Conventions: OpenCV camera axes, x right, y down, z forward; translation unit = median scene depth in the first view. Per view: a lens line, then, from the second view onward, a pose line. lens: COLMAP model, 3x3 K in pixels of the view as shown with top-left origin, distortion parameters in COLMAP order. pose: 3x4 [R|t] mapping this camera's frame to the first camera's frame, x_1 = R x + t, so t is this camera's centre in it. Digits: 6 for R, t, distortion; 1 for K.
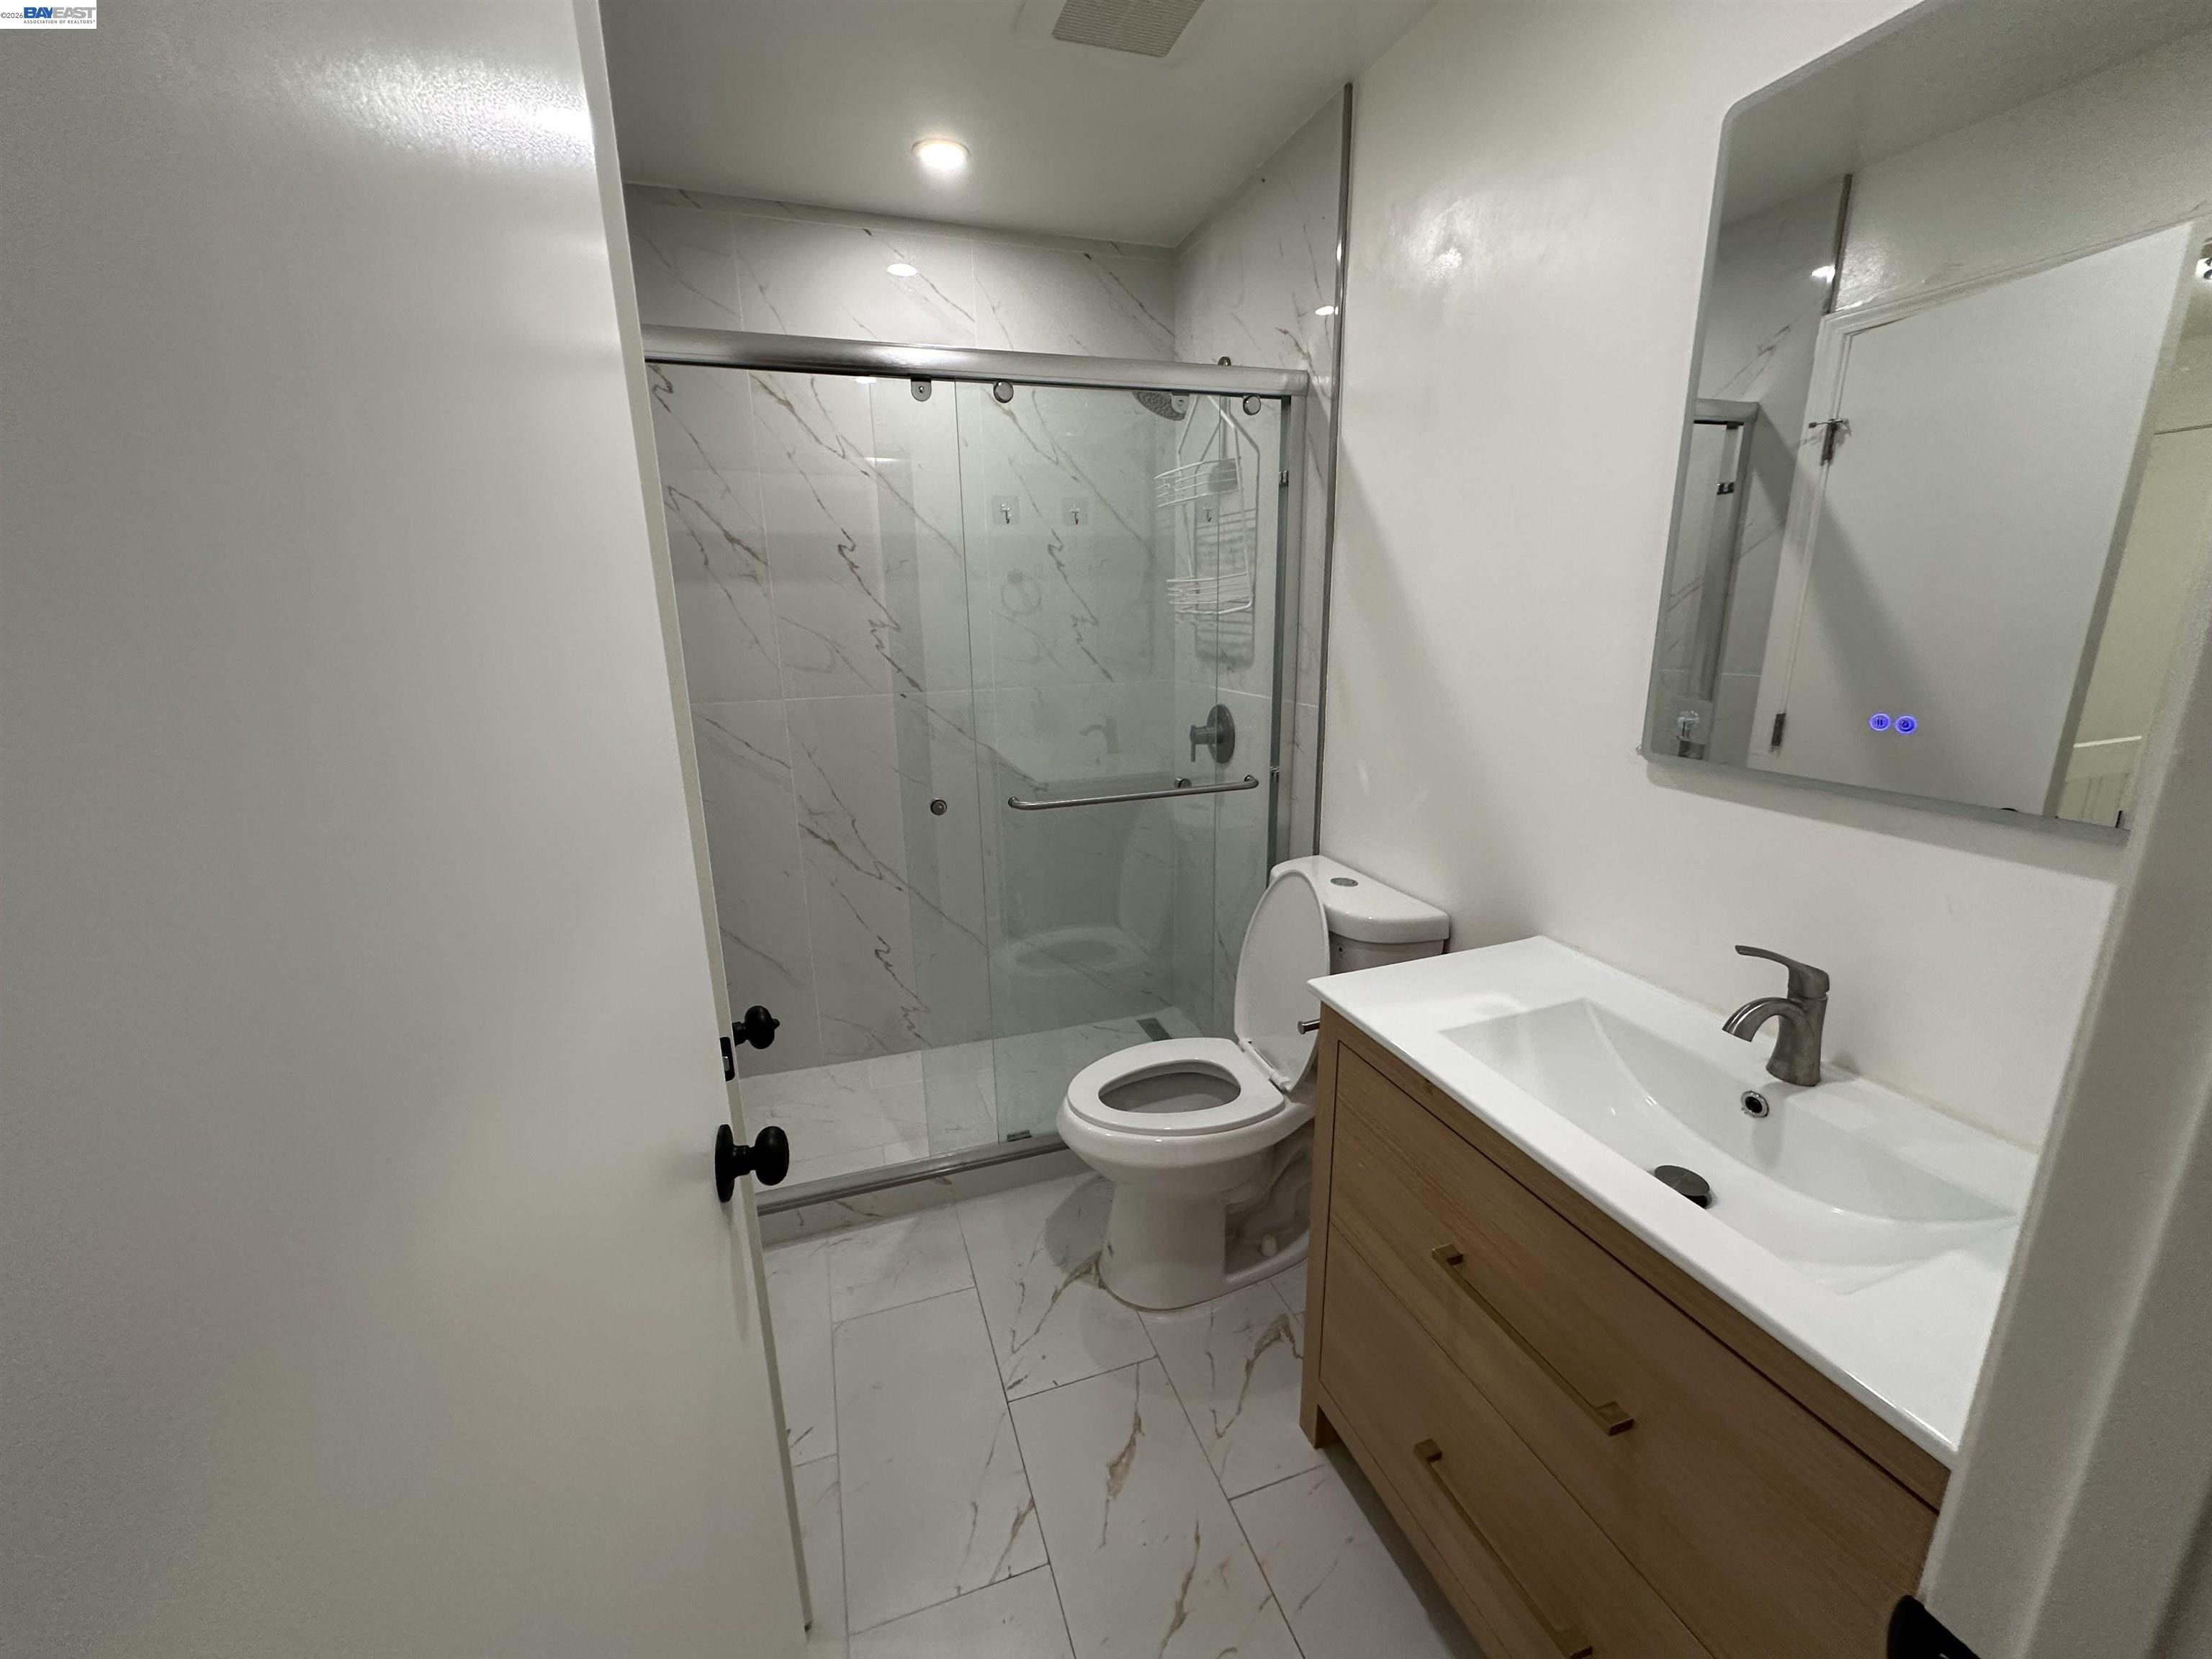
lens RADIAL K [[879.4, 0, 1103.9], [0, 879.4, 828.5], [0, 0, 1]] dist [-0.001050, 0.000224]
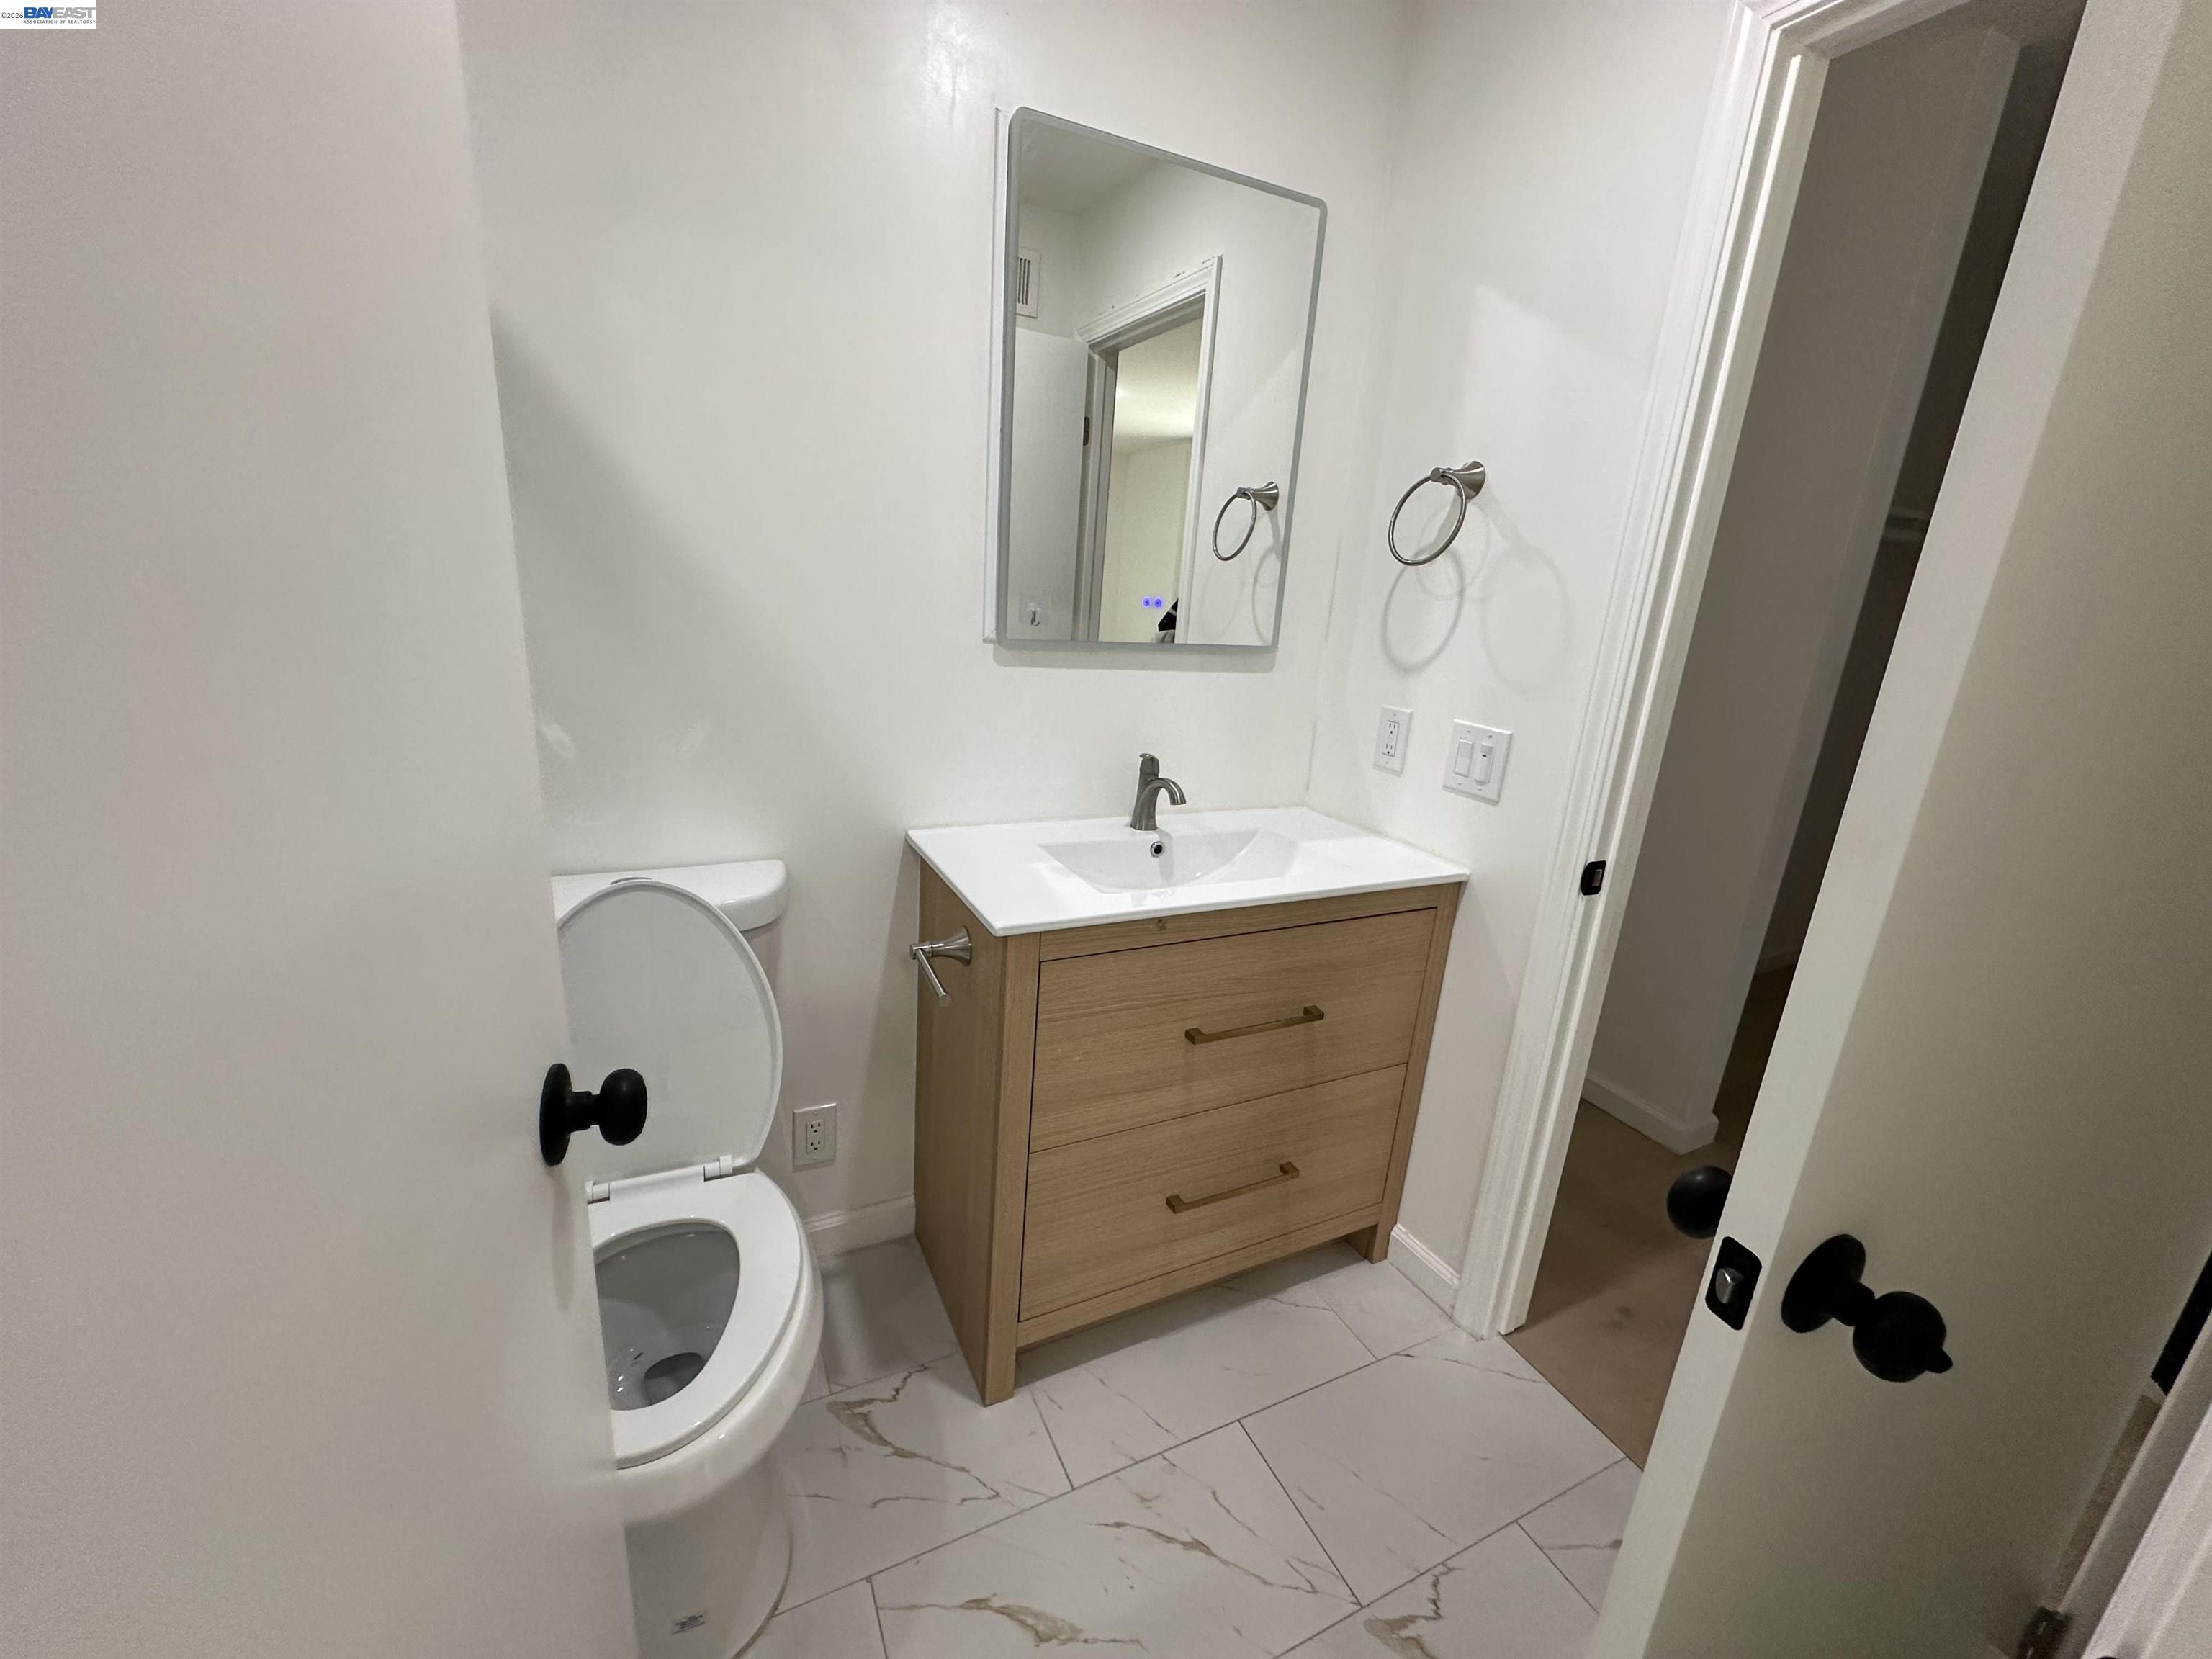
lens RADIAL K [[879.4, 0, 1103.9], [0, 879.4, 828.5], [0, 0, 1]] dist [-0.001050, 0.000224]
pose [[-0.121468, -0.260675, 0.957755, -0.551681], [0.194569, 0.939927, 0.280499, -0.133640], [-0.973339, 0.220421, -0.063452, 0.858917]]
